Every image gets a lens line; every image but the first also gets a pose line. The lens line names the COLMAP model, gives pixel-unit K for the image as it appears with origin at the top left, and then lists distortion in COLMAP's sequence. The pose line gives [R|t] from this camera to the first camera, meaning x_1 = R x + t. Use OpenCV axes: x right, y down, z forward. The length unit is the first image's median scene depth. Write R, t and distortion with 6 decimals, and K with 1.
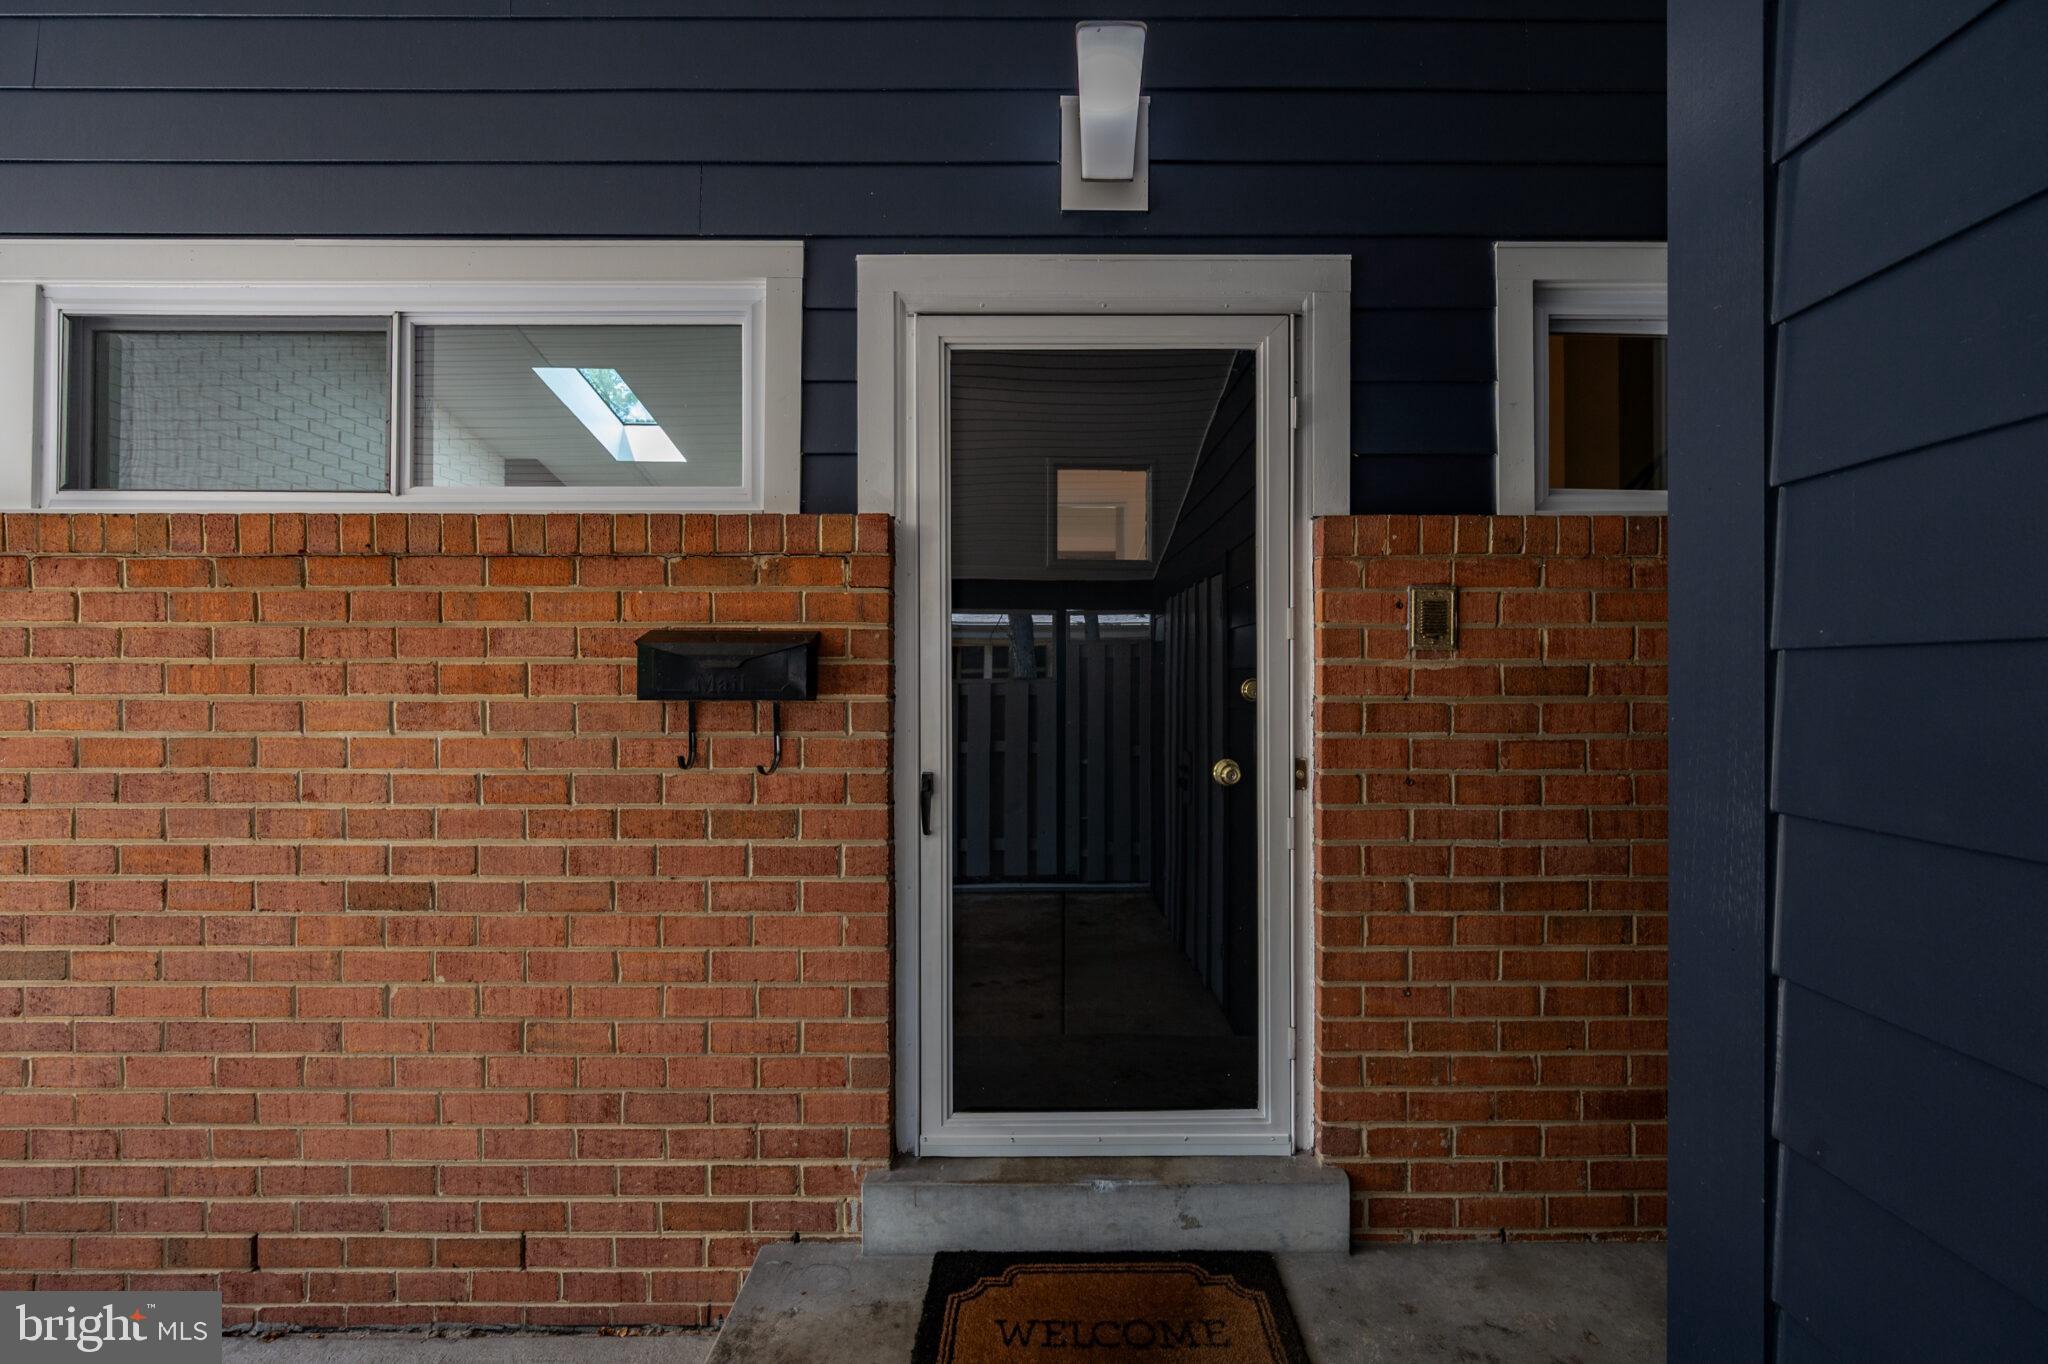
lens RADIAL K [[875.8, 0, 1026.0], [0, 875.8, 688.5], [0, 0, 1]] dist [-0.008511, 0.000870]
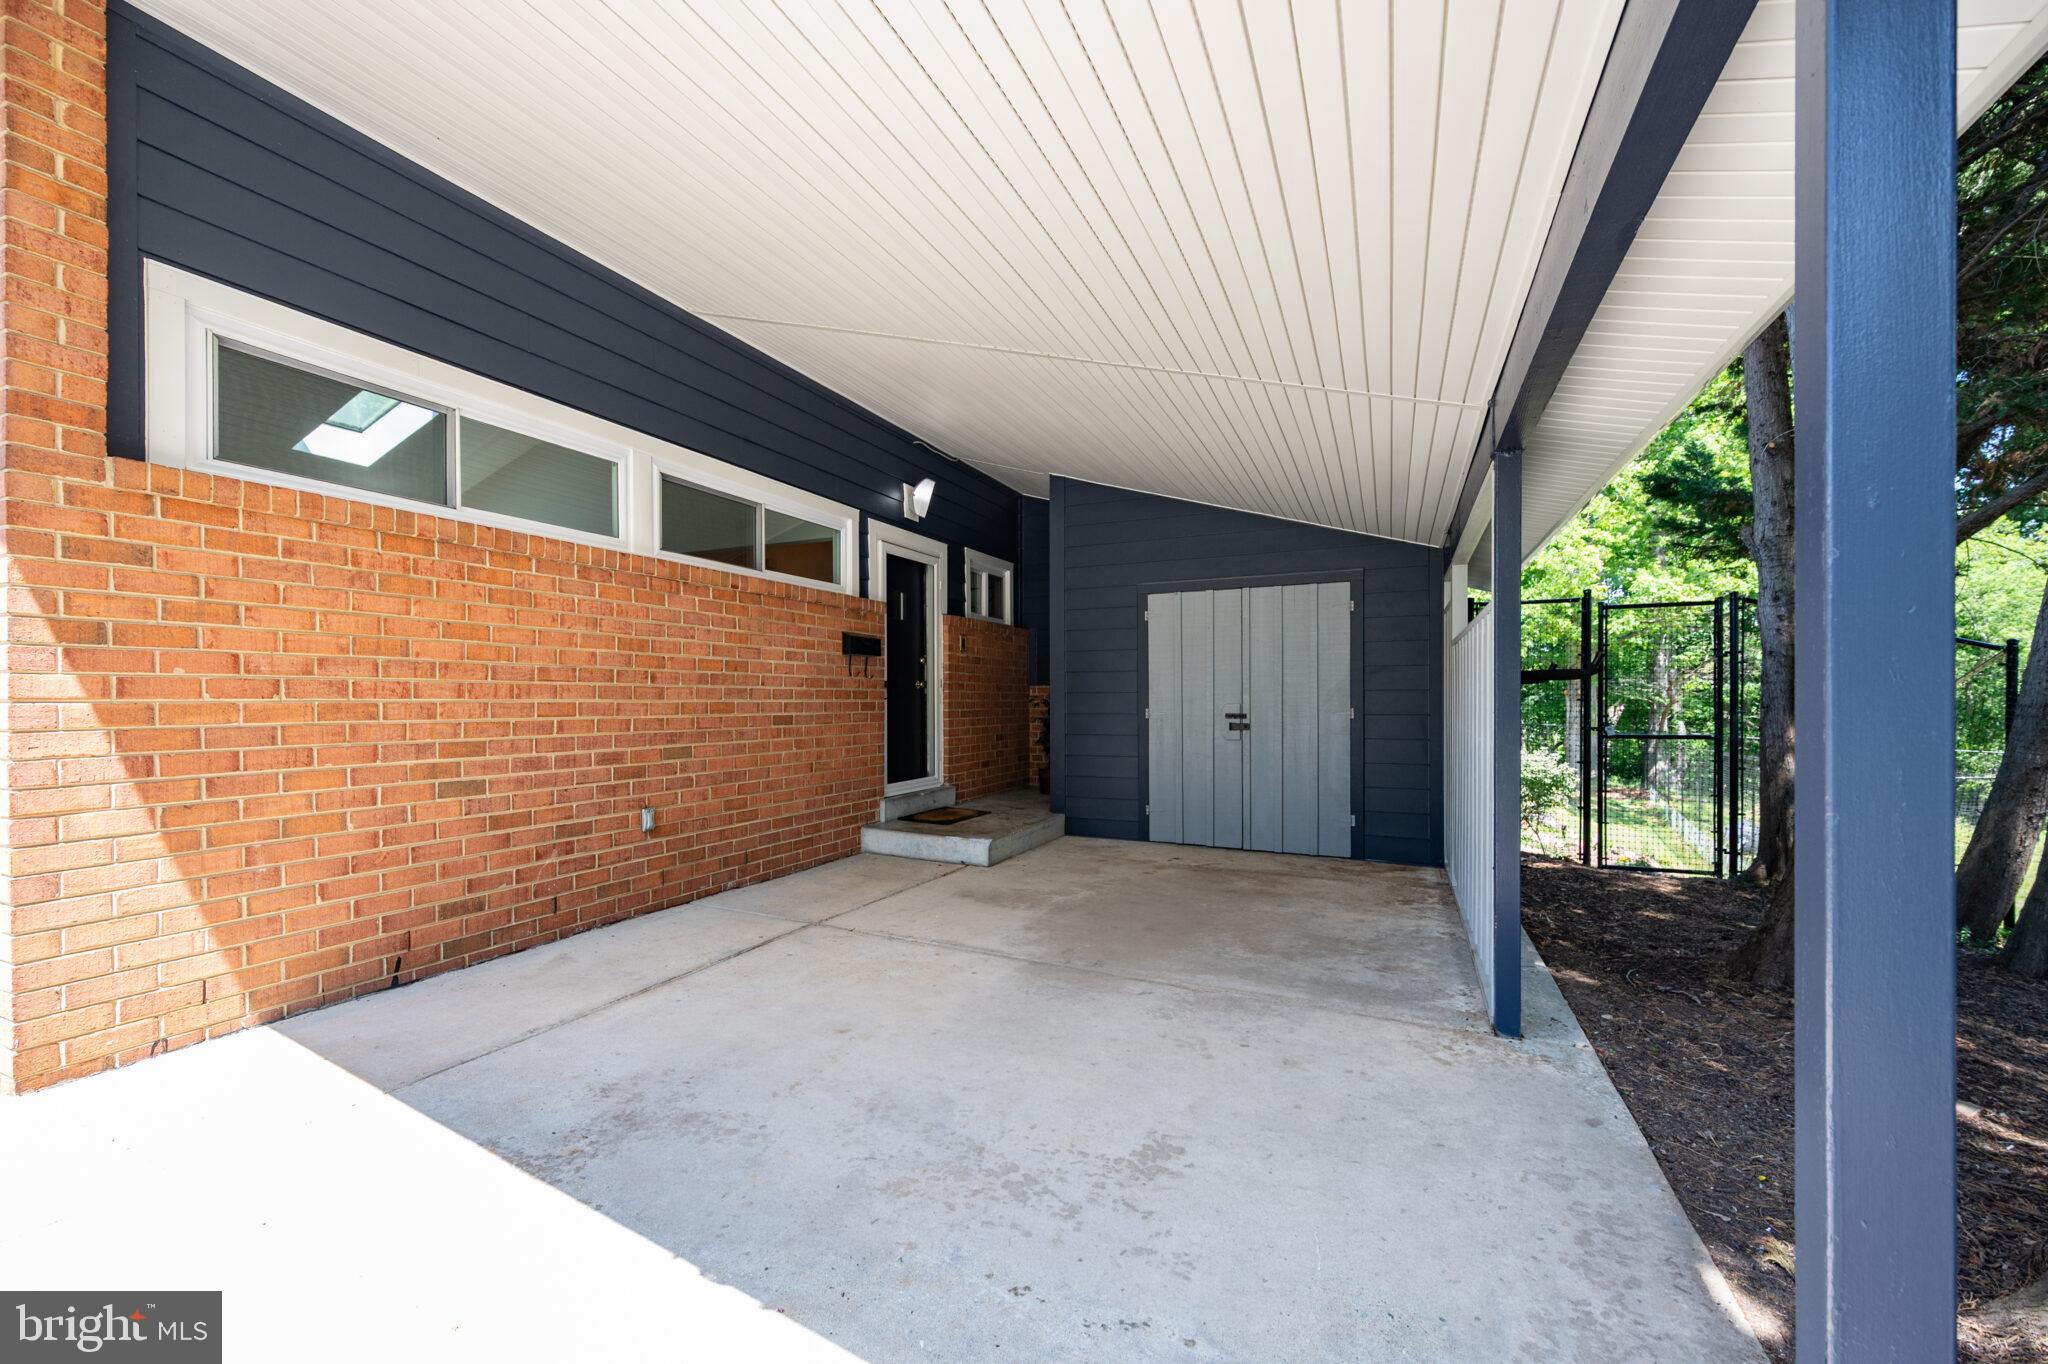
lens RADIAL K [[875.8, 0, 1023.8], [0, 875.8, 695.6], [0, 0, 1]] dist [-0.008511, 0.000870]
pose [[0.413290, 0.005707, 0.910582, -2.951914], [0.002941, 0.999967, -0.007602, 0.183939], [-0.910595, 0.005820, 0.413259, -0.855179]]
